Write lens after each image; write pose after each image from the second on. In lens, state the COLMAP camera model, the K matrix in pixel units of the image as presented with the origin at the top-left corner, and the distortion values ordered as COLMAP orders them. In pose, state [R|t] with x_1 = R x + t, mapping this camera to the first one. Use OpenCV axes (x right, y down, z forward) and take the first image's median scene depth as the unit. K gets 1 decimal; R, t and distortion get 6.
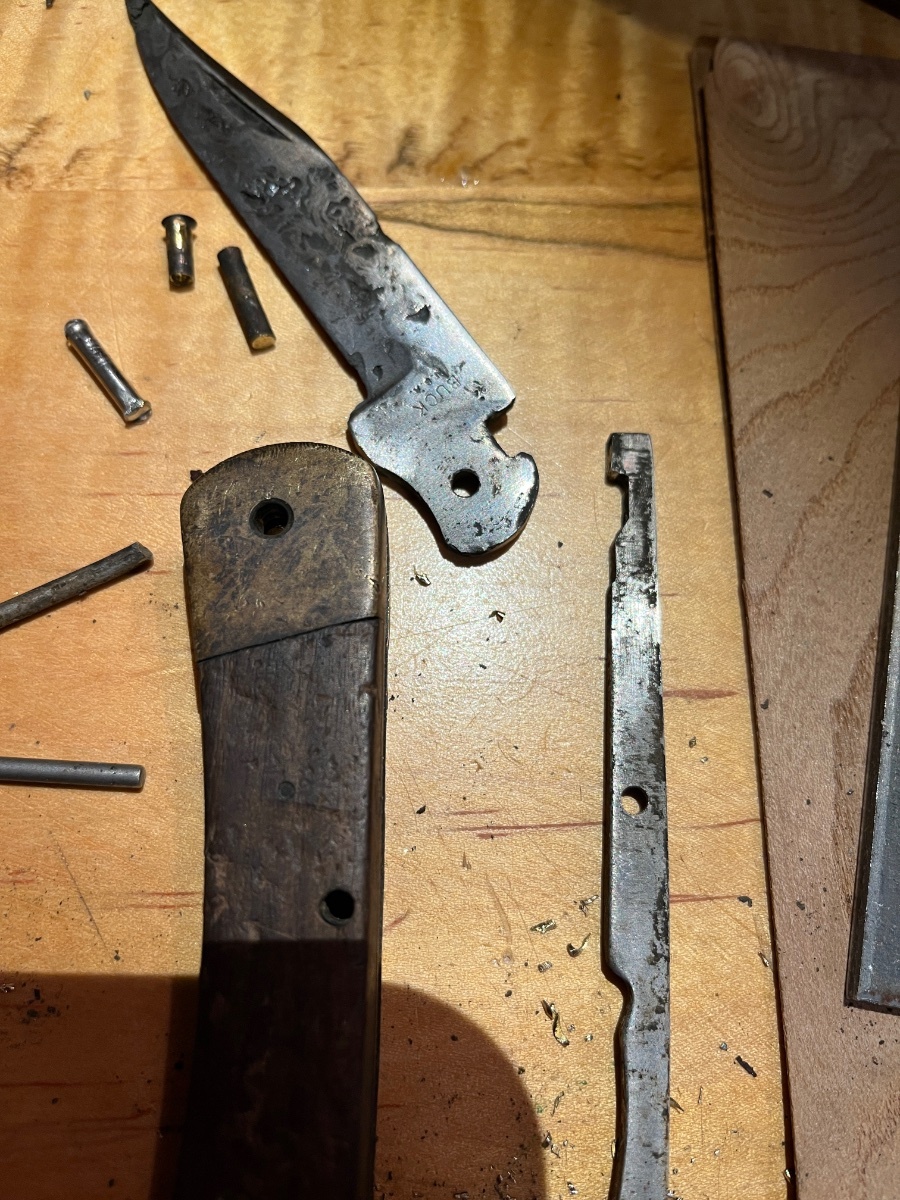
lens RADIAL K [[1015.4, 0, 452.5], [0, 1015.4, 574.6], [0, 0, 1]] dist [0.003642, -0.056322]
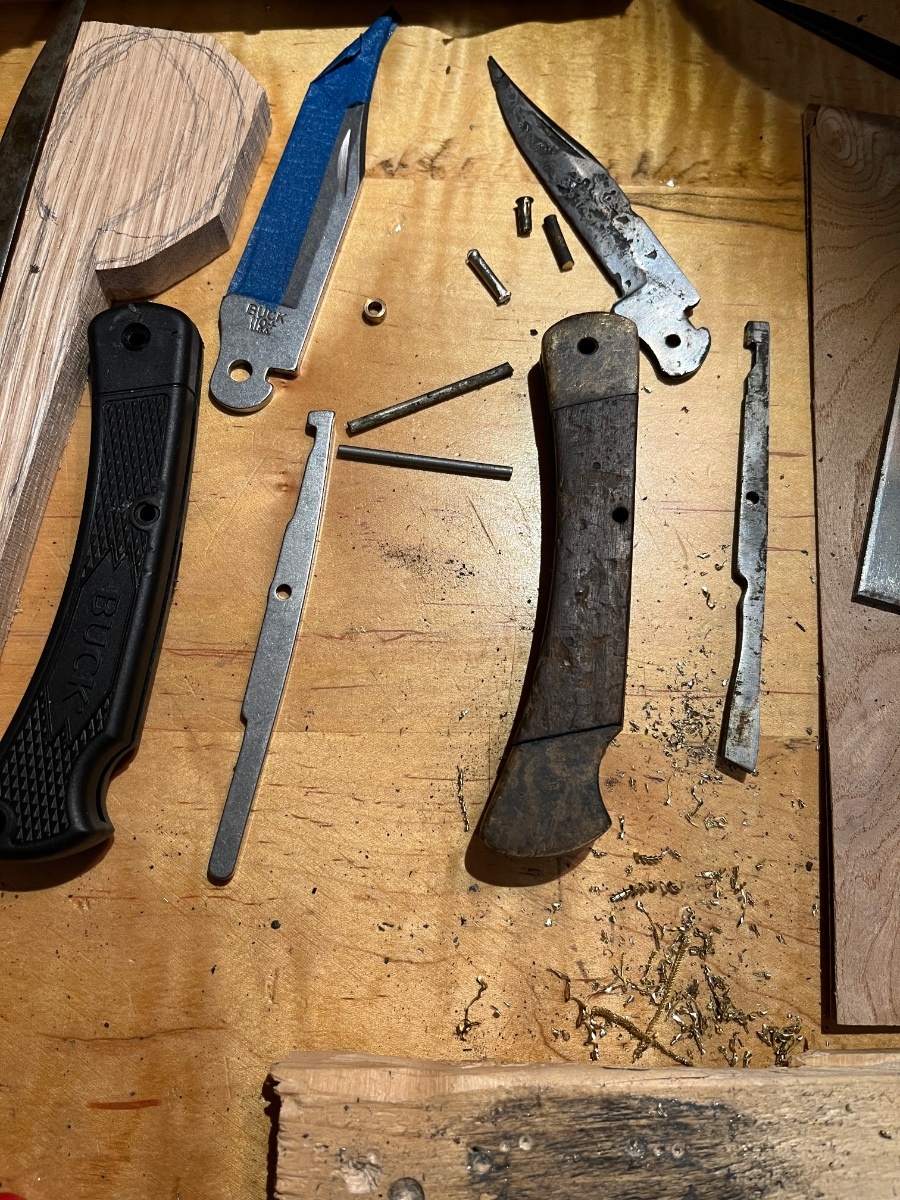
lens RADIAL K [[1000.7, 0, 454.6], [0, 1000.7, 582.5], [0, 0, 1]] dist [0.036768, -0.073577]
pose [[0.996956, 0.057416, -0.052737, -0.253371], [-0.055867, 0.997976, 0.030387, 0.309003], [0.054375, -0.027348, 0.998146, -0.882294]]
